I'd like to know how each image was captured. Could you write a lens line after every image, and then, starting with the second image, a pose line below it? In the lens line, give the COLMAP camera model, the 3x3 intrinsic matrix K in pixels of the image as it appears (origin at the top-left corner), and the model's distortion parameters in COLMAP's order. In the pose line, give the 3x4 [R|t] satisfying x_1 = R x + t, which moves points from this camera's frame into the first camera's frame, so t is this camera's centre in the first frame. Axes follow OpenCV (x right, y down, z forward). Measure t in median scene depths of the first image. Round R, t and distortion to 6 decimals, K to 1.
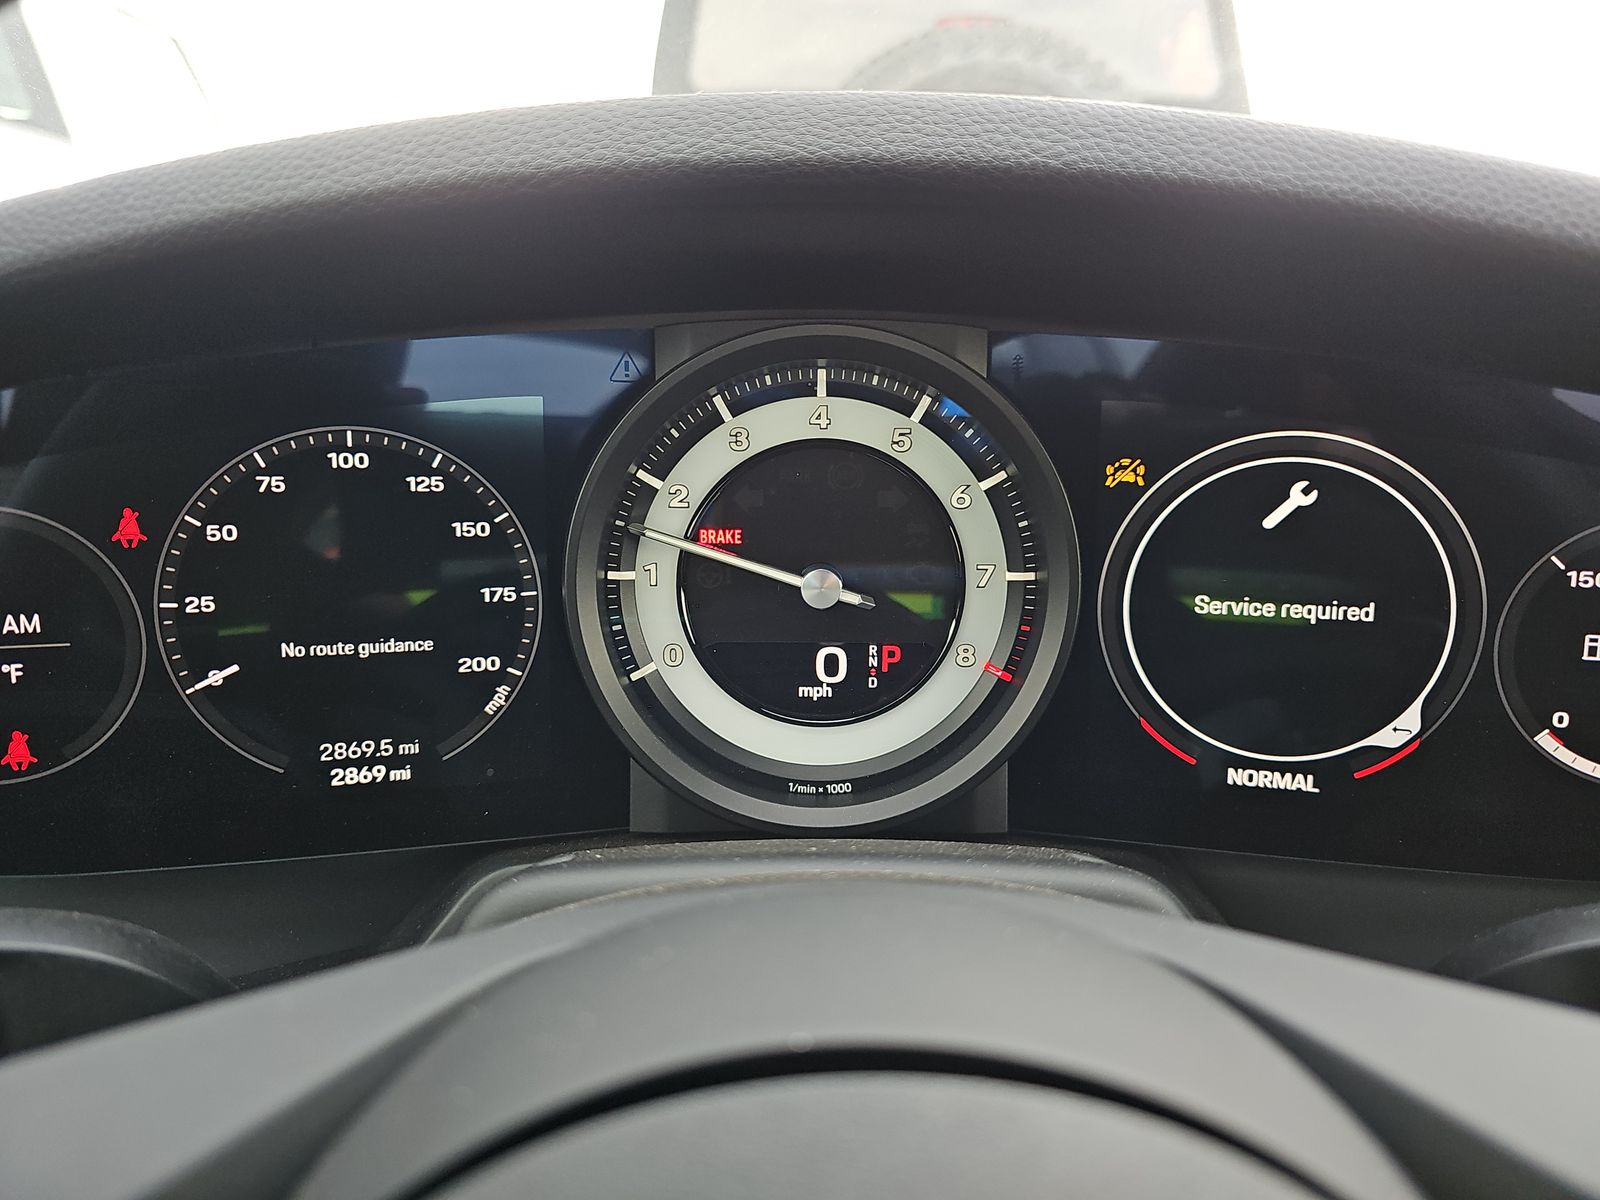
lens RADIAL K [[1078.5, 0, 791.5], [0, 1078.5, 603.8], [0, 0, 1]] dist [0.034713, -0.037523]
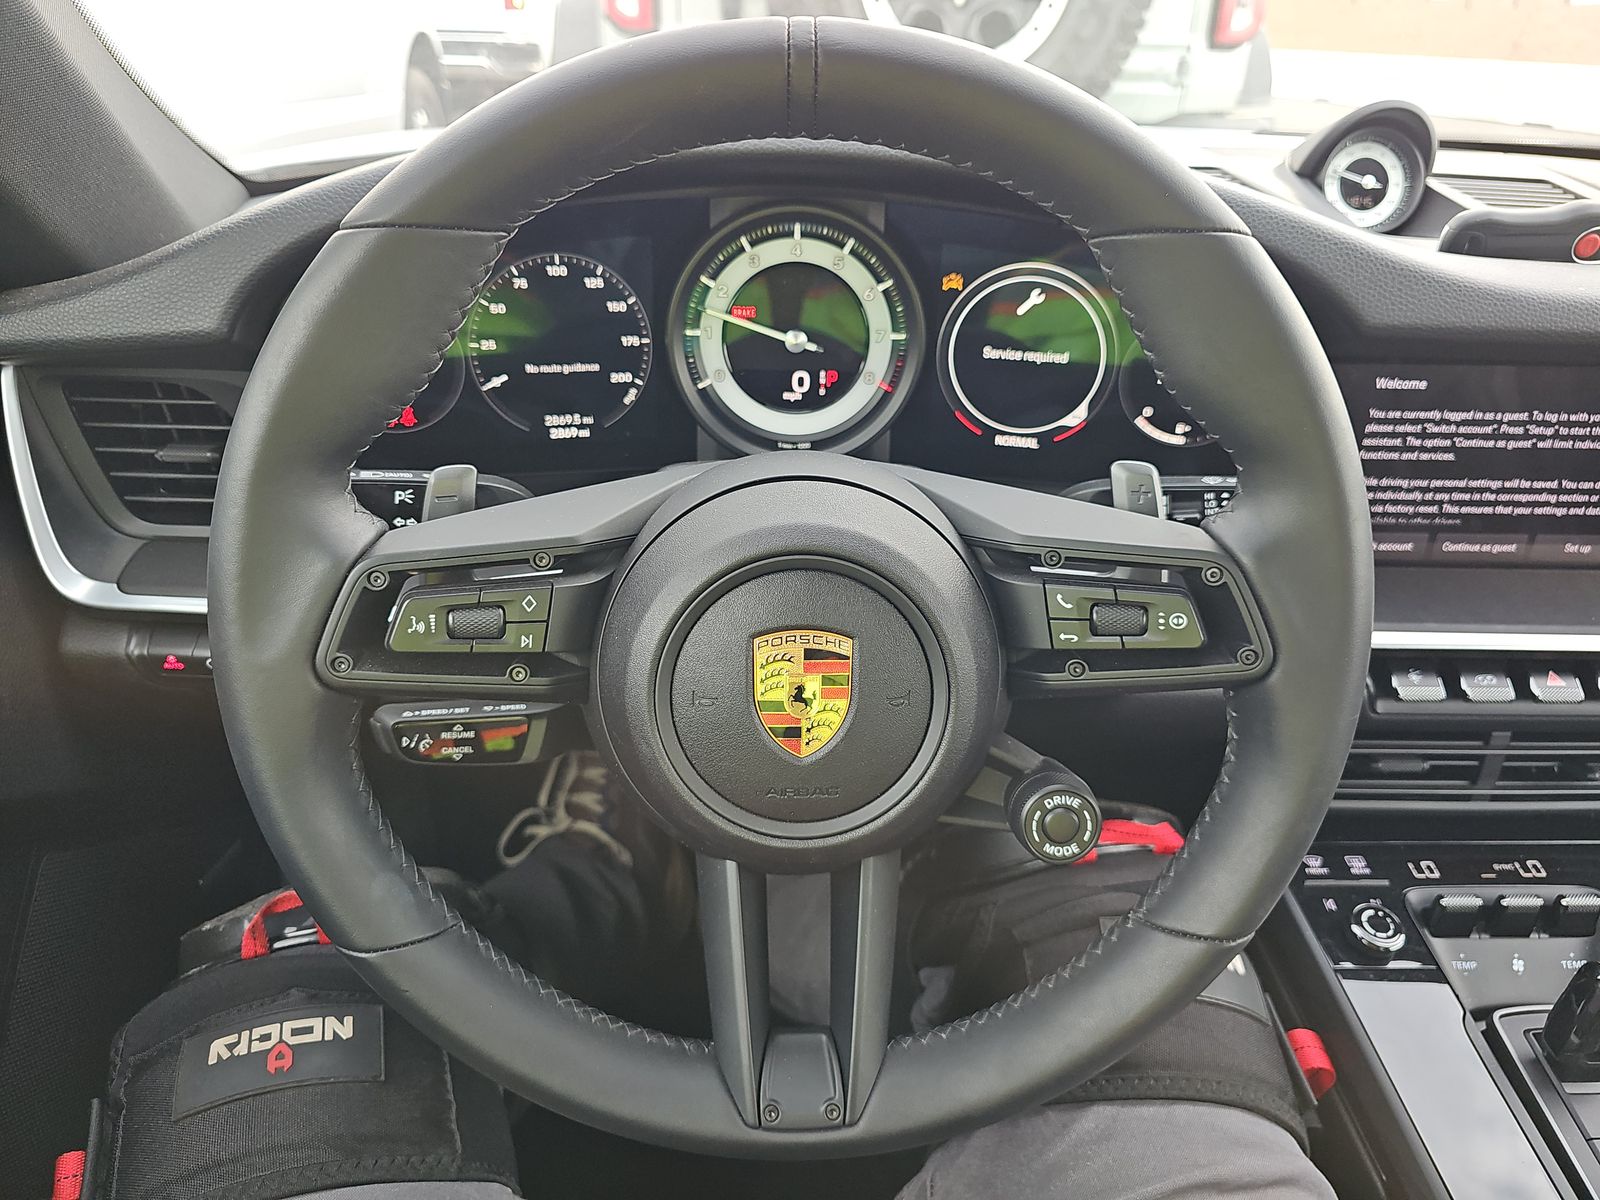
lens RADIAL K [[1067.0, 0, 800.0], [0, 1067.0, 600.0], [0, 0, 1]] dist [0.032541, -0.047320]
pose [[0.999677, 0.010871, 0.022982, -0.004171], [-0.016095, 0.970372, 0.241080, -0.026307], [-0.019681, -0.241372, 0.970233, -1.000955]]
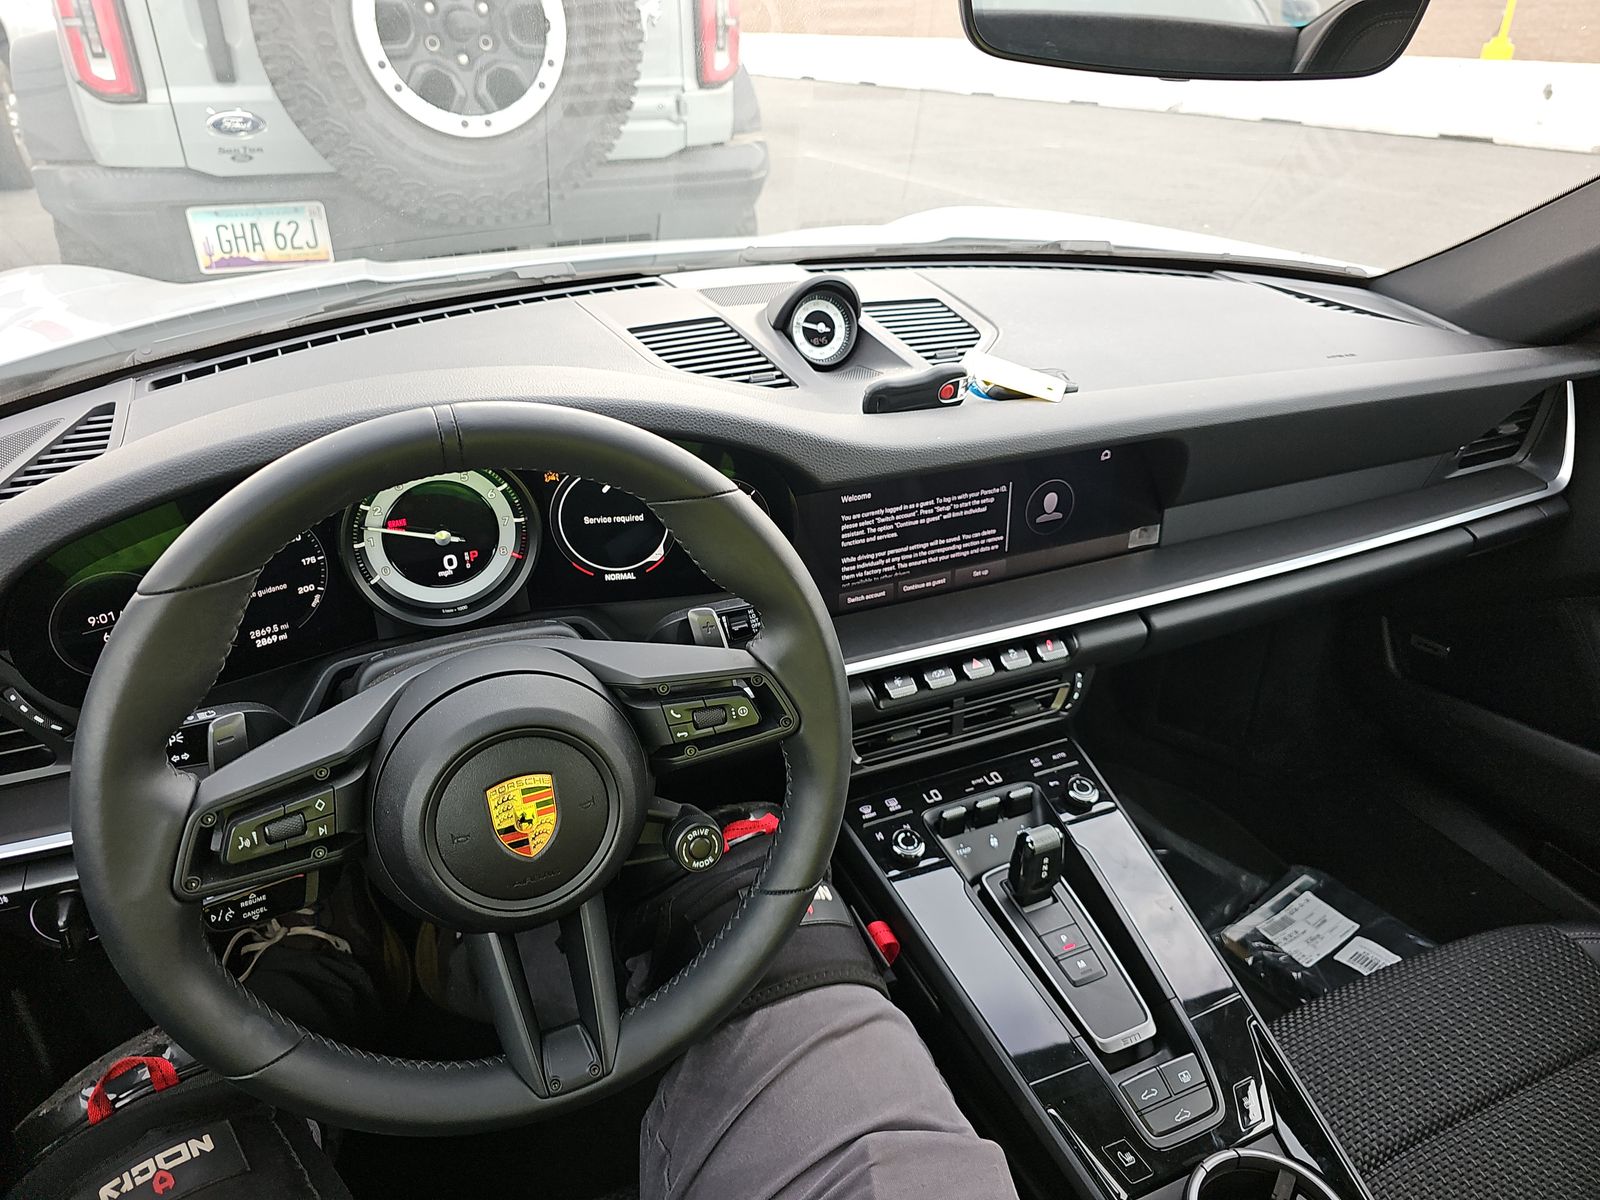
lens RADIAL K [[1078.5, 0, 791.5], [0, 1078.5, 603.8], [0, 0, 1]] dist [0.034713, -0.037523]
pose [[0.915247, -0.187896, 0.356396, -0.163549], [0.087865, 0.956386, 0.278576, -0.518084], [-0.393196, -0.223652, 0.891839, -1.708000]]
